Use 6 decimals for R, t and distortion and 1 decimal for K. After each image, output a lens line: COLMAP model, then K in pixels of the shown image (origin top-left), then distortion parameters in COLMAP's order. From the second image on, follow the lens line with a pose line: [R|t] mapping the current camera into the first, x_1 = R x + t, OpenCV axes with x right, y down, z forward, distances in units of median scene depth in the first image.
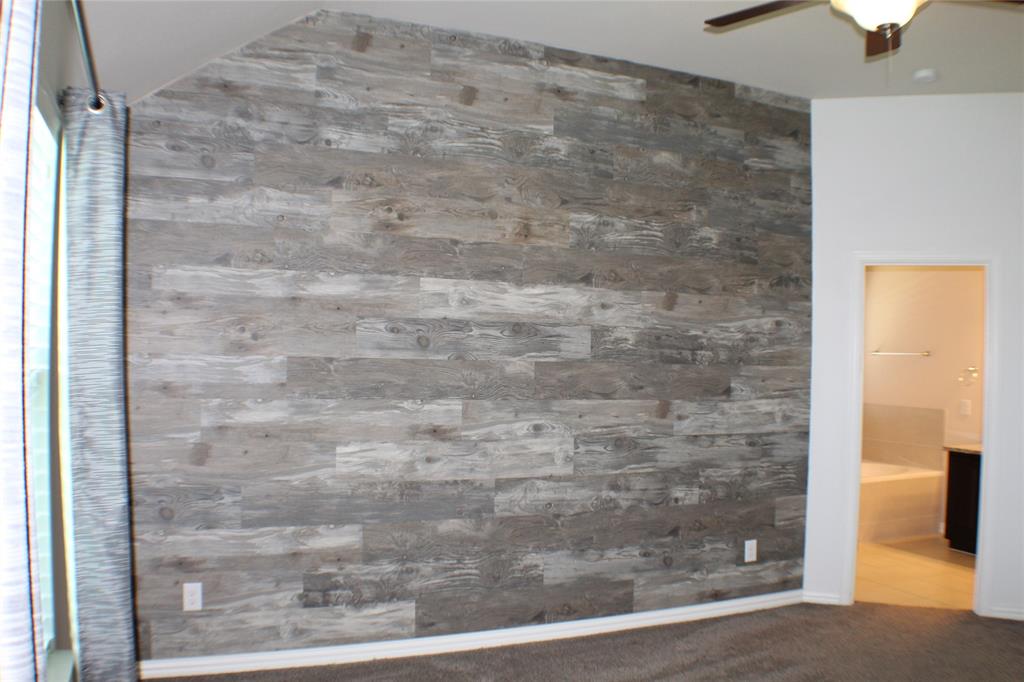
lens RADIAL K [[841.8, 0, 512.0], [0, 841.8, 341.0], [0, 0, 1]] dist [-0.219061, 0.075463]
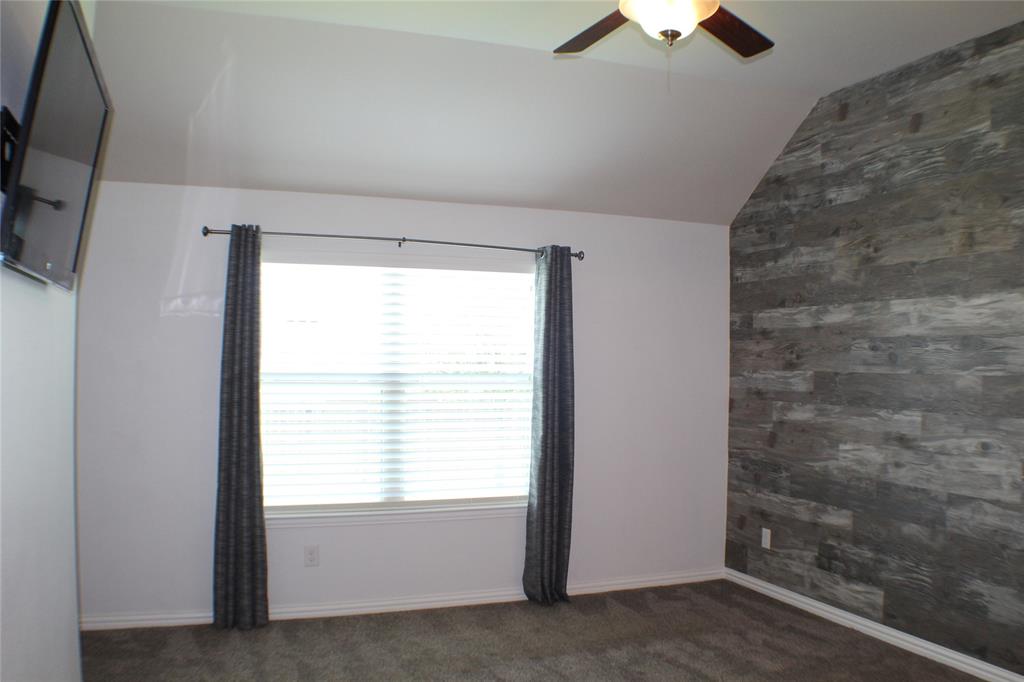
lens RADIAL K [[841.8, 0, 512.0], [0, 841.8, 341.0], [0, 0, 1]] dist [-0.219061, 0.075463]
pose [[-0.043362, -0.043927, -0.998093, 0.989976], [-0.000957, 0.999034, -0.043926, 0.026237], [0.999059, -0.000950, -0.043362, 0.543958]]
